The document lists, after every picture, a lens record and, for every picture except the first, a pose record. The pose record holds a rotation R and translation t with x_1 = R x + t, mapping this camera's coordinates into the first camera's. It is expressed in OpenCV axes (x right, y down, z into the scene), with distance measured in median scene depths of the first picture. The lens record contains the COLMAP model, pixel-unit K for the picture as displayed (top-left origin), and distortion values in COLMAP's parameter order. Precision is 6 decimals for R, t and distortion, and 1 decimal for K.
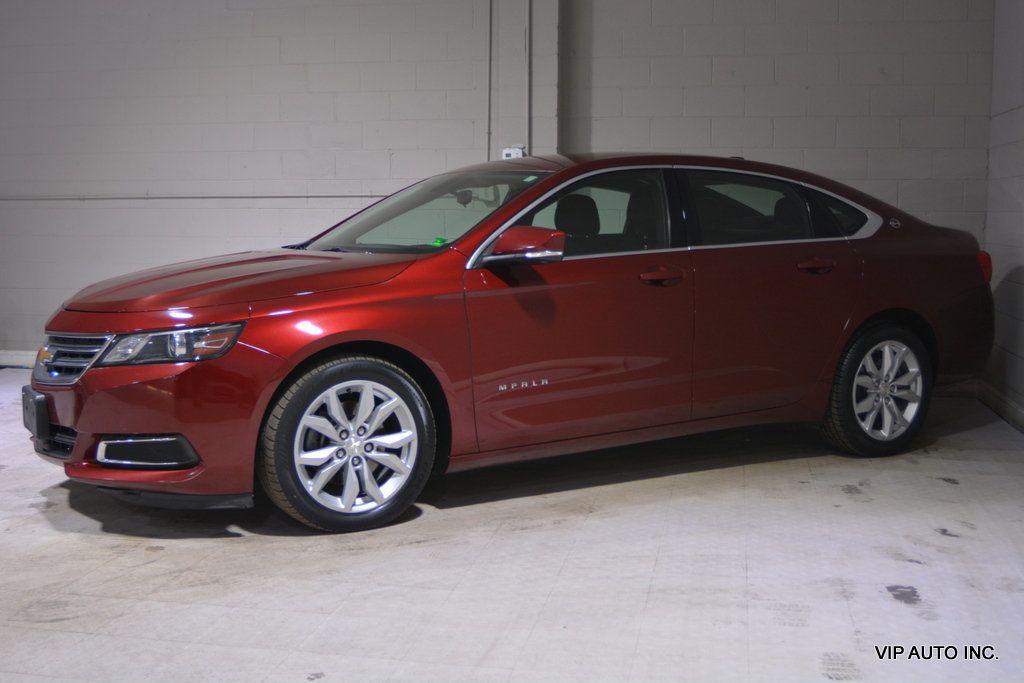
lens RADIAL K [[1235.7, 0, 512.0], [0, 1235.7, 341.5], [0, 0, 1]] dist [-0.071123, 0.008845]
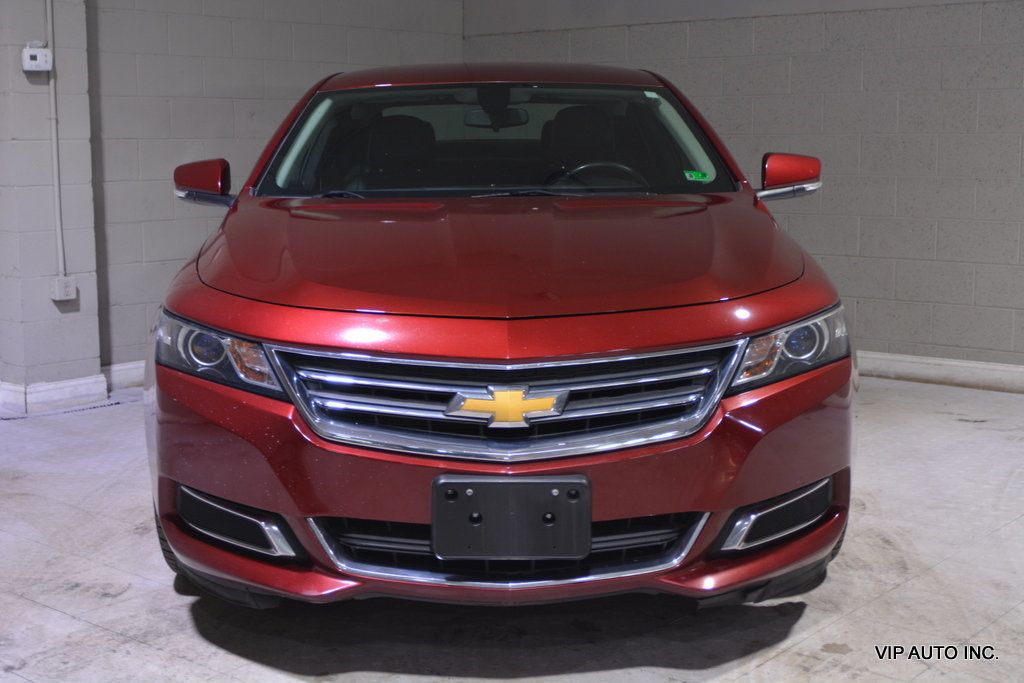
lens RADIAL K [[1406.1, 0, 512.0], [0, 1406.1, 341.5], [0, 0, 1]] dist [-0.027428, -0.068799]
pose [[0.474396, -0.132129, 0.870339, -0.937306], [0.102835, 0.990221, 0.094276, -0.077406], [-0.874285, 0.044778, 0.483344, 0.727068]]
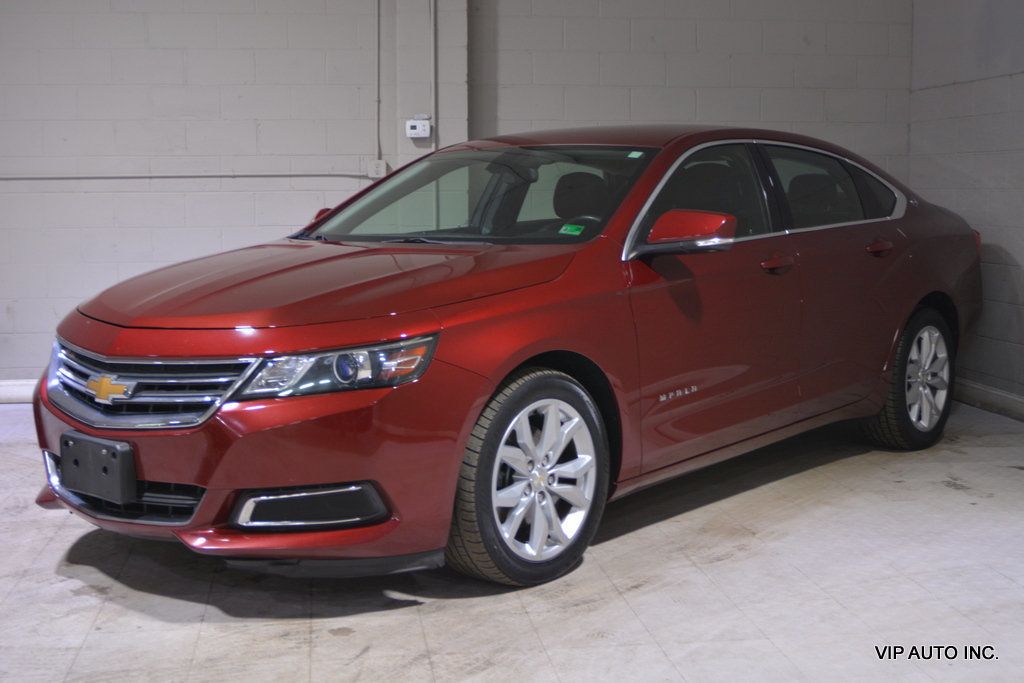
lens RADIAL K [[1365.7, 0, 512.0], [0, 1365.7, 341.5], [0, 0, 1]] dist [-0.047289, -0.068384]
pose [[0.946085, -0.042904, 0.321064, -0.424396], [0.041489, 0.999076, 0.011251, -0.017616], [-0.321250, 0.002677, 0.946991, 0.140222]]
